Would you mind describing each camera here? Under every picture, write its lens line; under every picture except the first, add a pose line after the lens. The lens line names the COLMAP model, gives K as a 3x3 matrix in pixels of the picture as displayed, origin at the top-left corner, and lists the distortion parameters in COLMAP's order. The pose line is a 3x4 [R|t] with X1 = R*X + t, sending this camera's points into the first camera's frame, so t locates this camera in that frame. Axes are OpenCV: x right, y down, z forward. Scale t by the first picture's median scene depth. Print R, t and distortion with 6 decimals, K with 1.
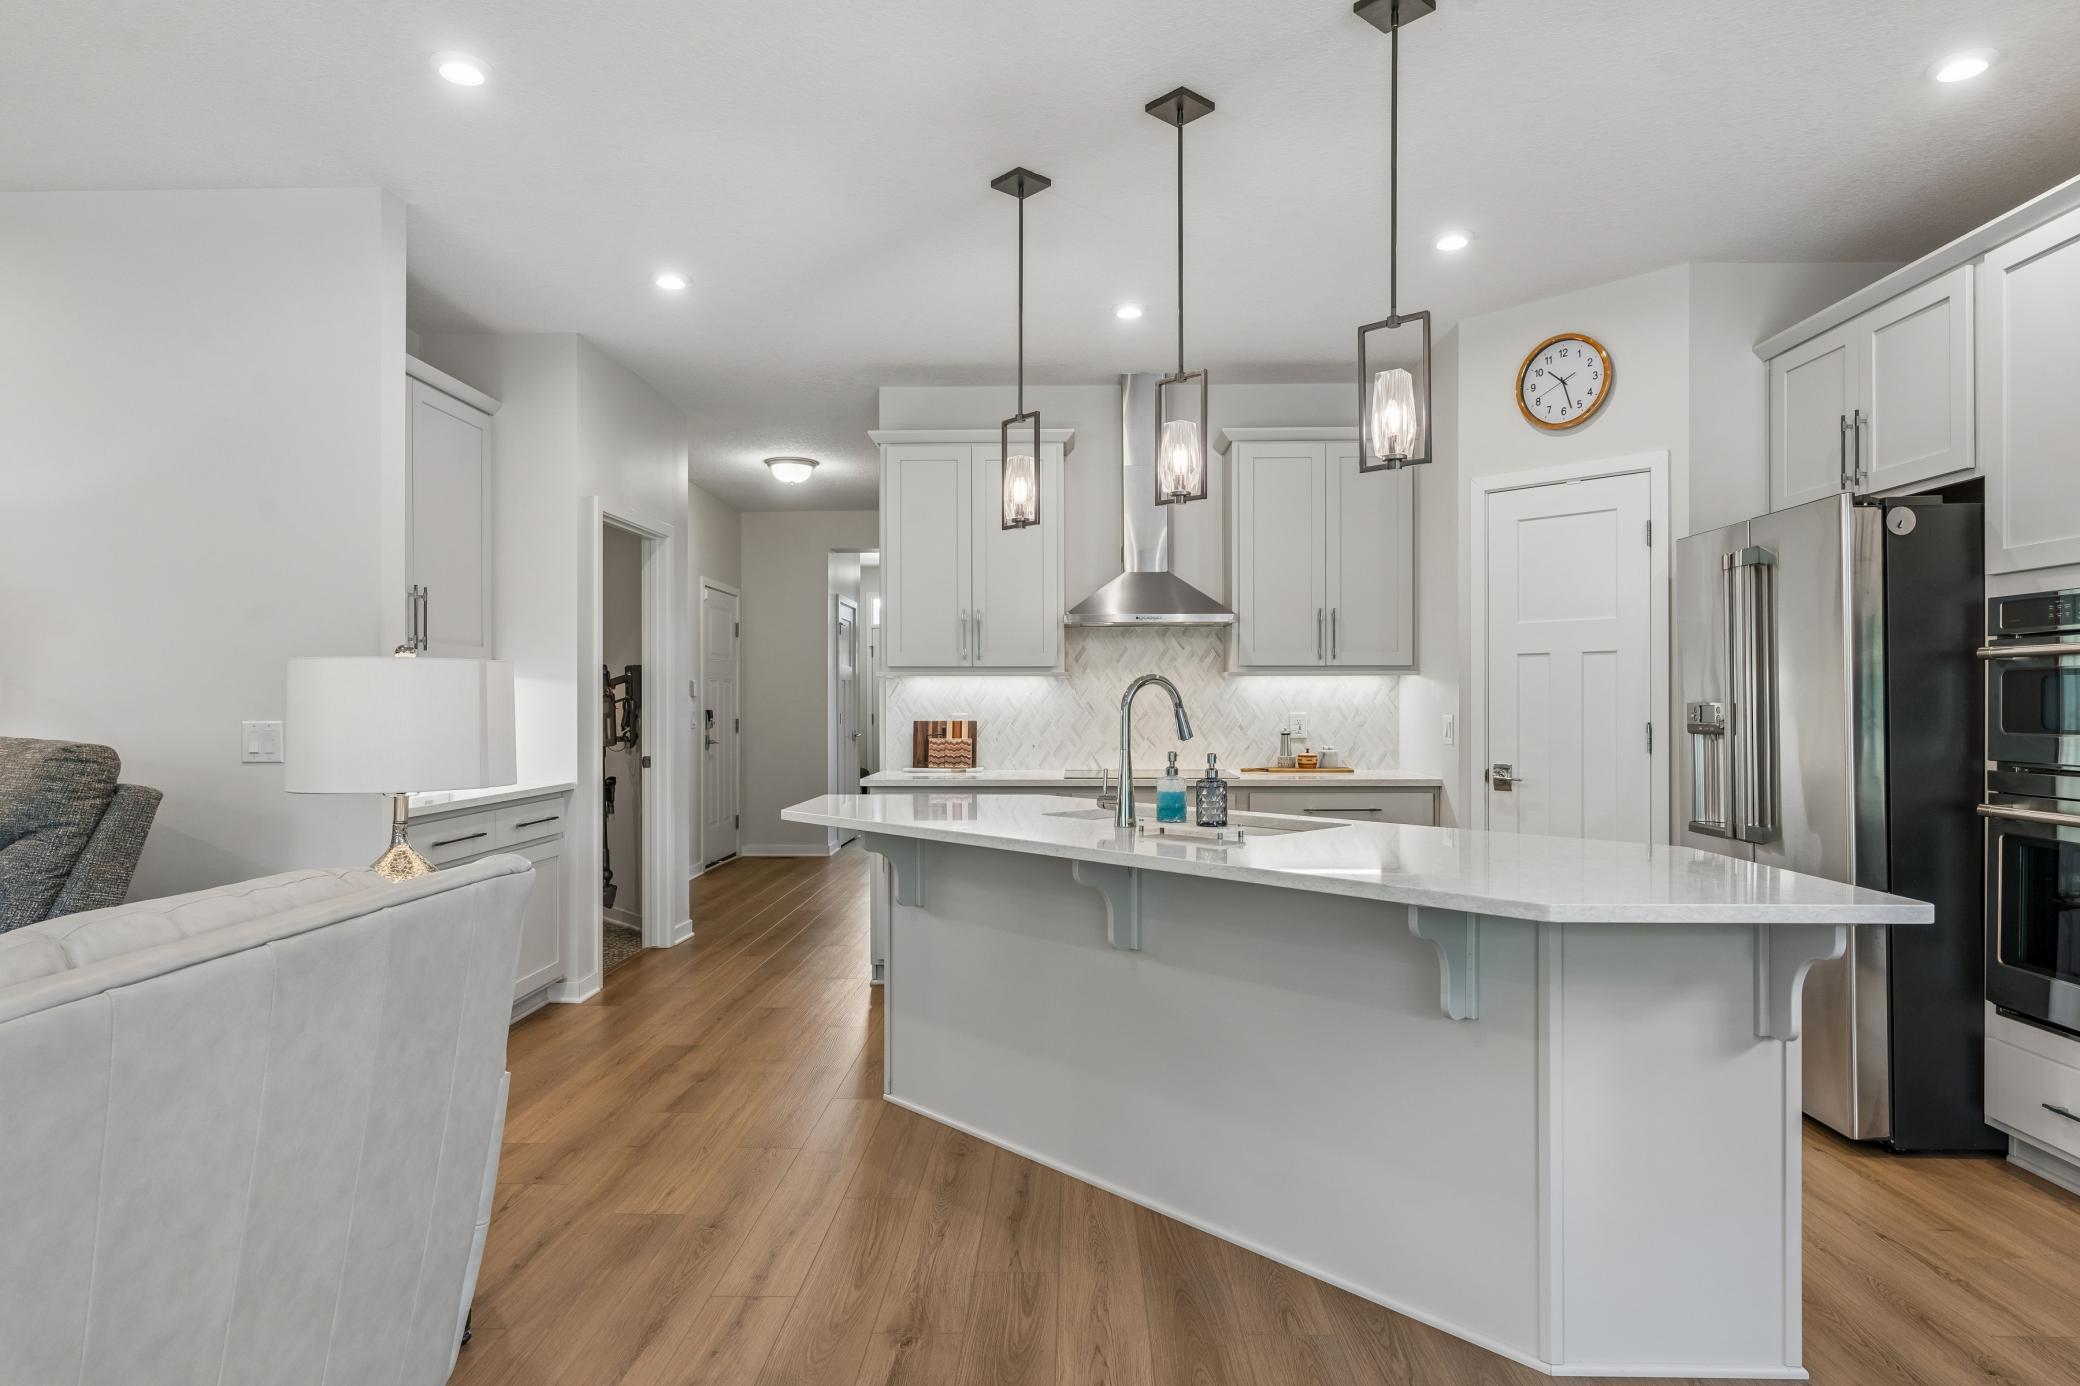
lens RADIAL K [[1181.0, 0, 1037.5], [0, 1181.0, 701.3], [0, 0, 1]] dist [-0.004411, 0.001429]
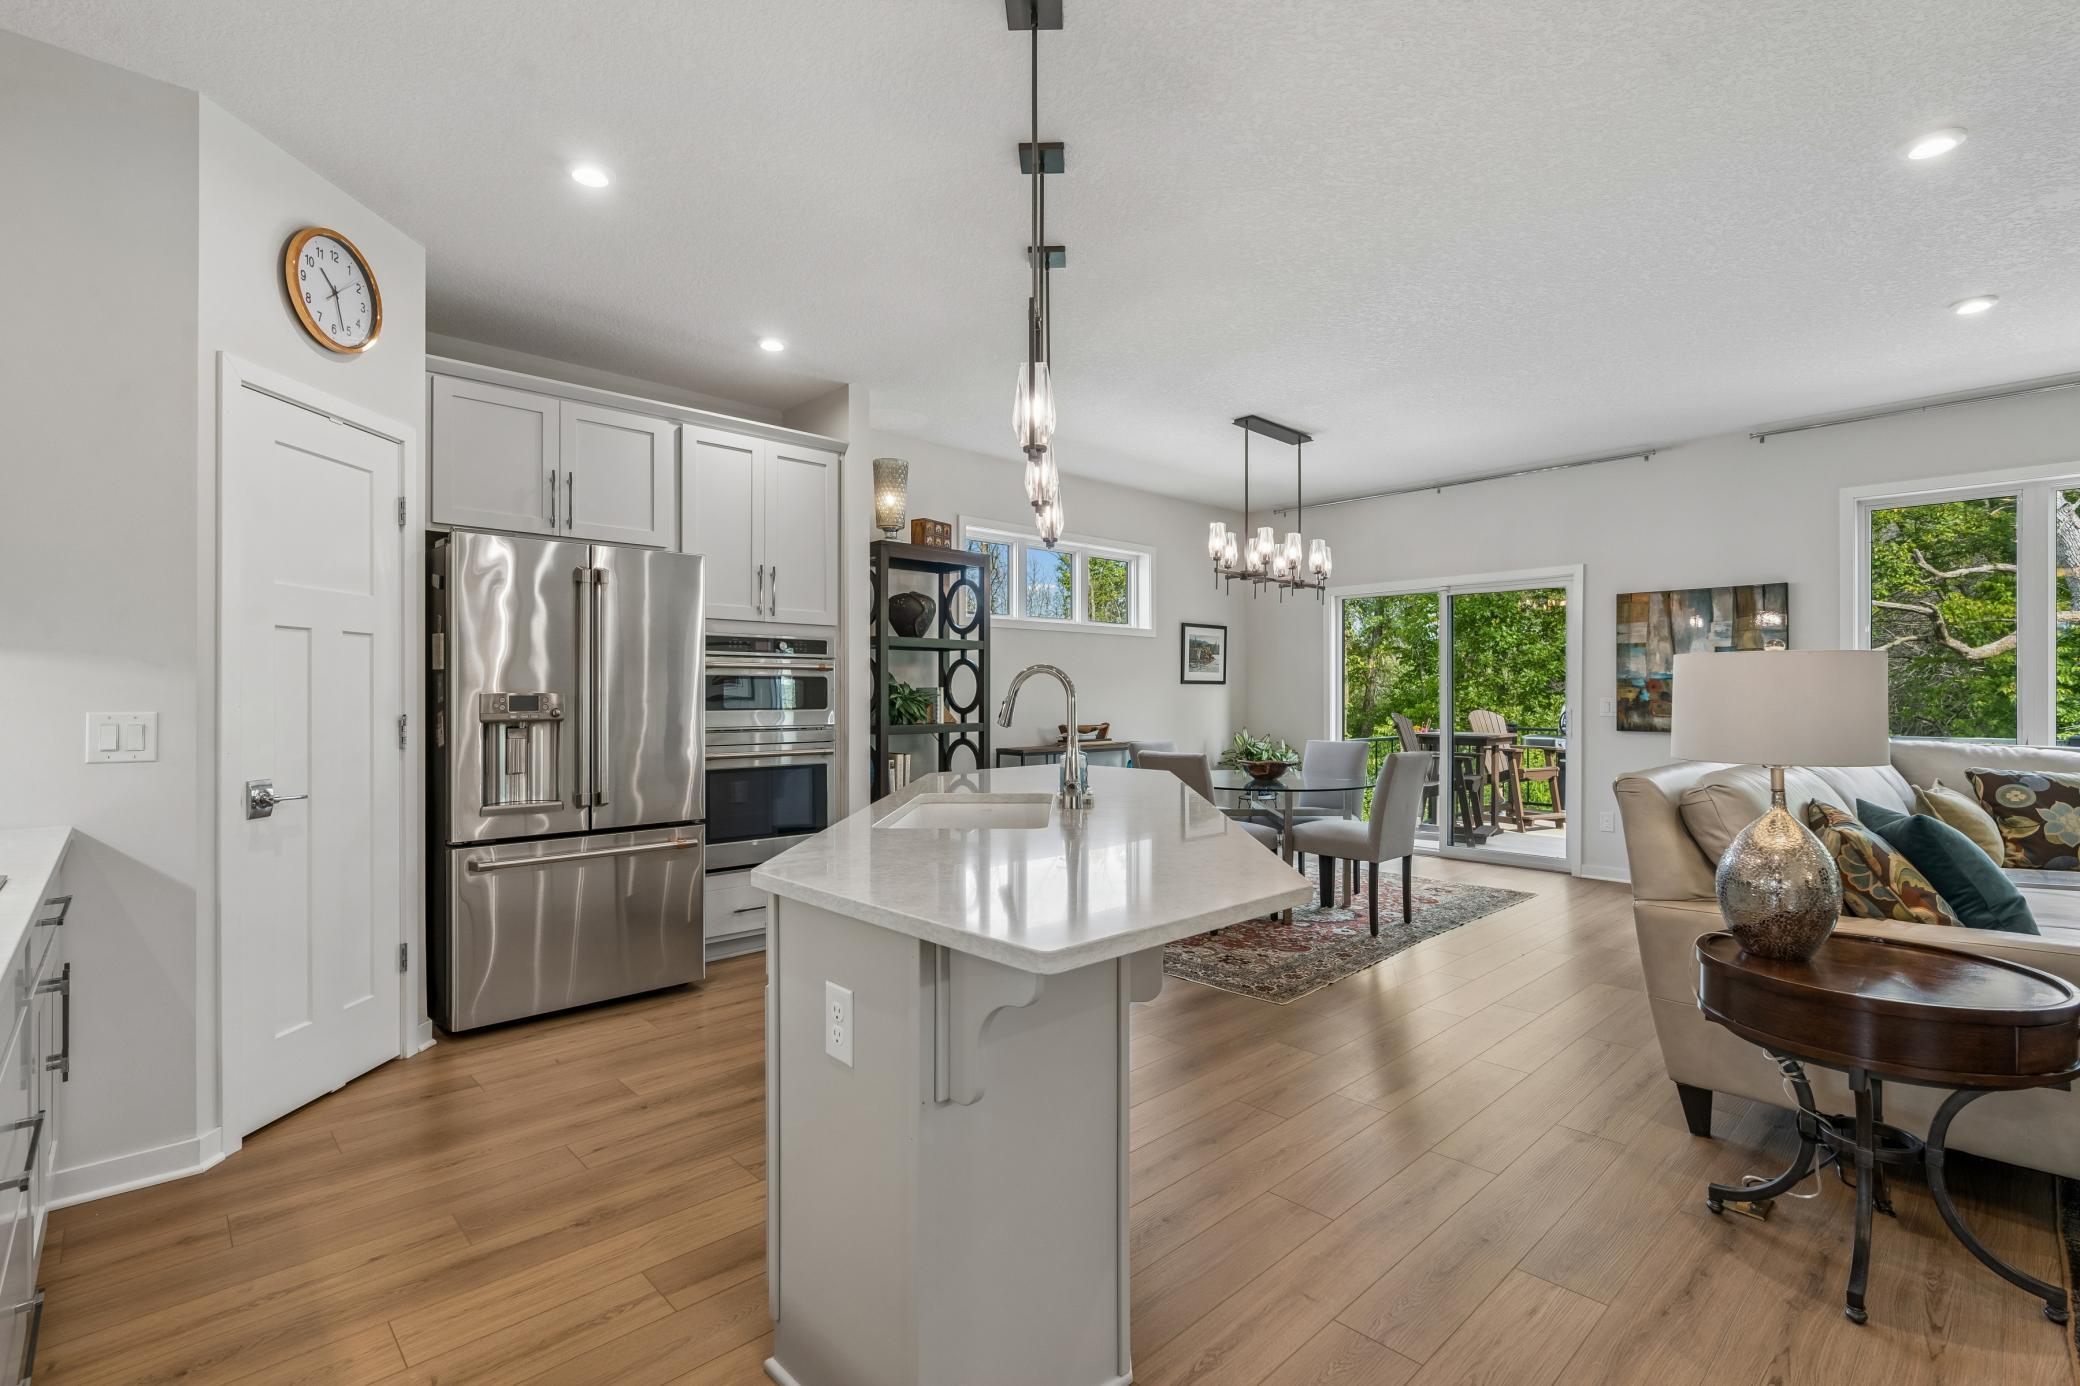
lens RADIAL K [[954.1, 0, 1041.6], [0, 954.1, 695.7], [0, 0, 1]] dist [-0.008769, 0.001679]
pose [[-0.708834, 0.000871, 0.705374, -0.278743], [0.000709, 1.000000, -0.000522, 0.003173], [-0.705375, 0.000130, -0.708835, 0.889363]]
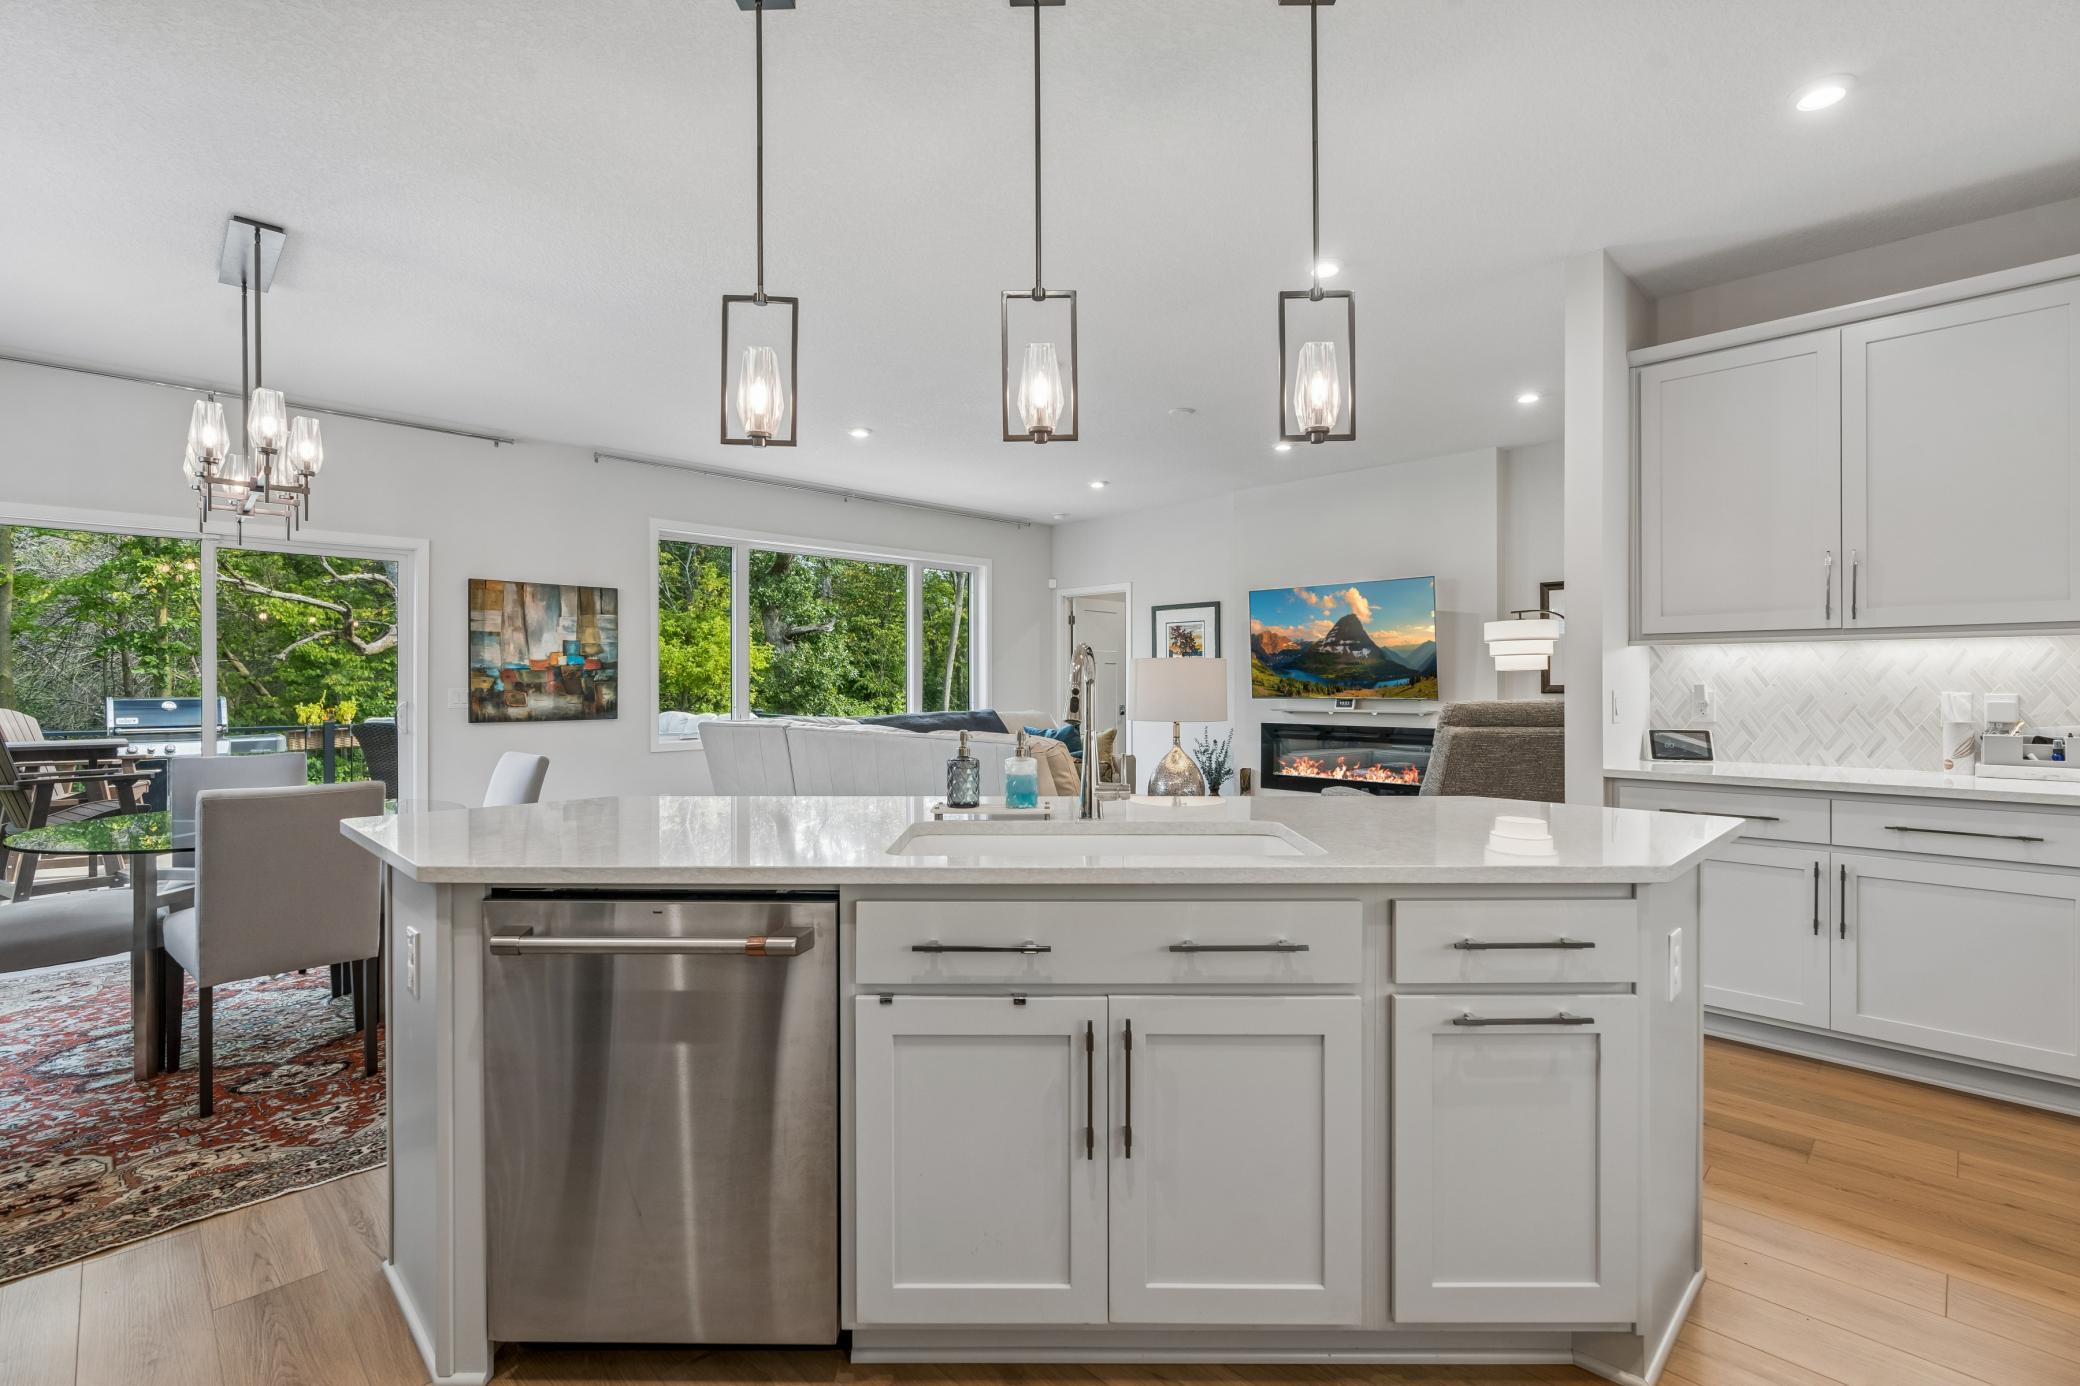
lens RADIAL K [[941.1, 0, 1036.3], [0, 941.1, 683.6], [0, 0, 1]] dist [-0.009326, 0.003737]
pose [[-0.690627, 0.003038, -0.723204, 0.336954], [0.004221, 0.999991, 0.000170, 0.003095], [0.723199, -0.002935, -0.690634, 0.799200]]
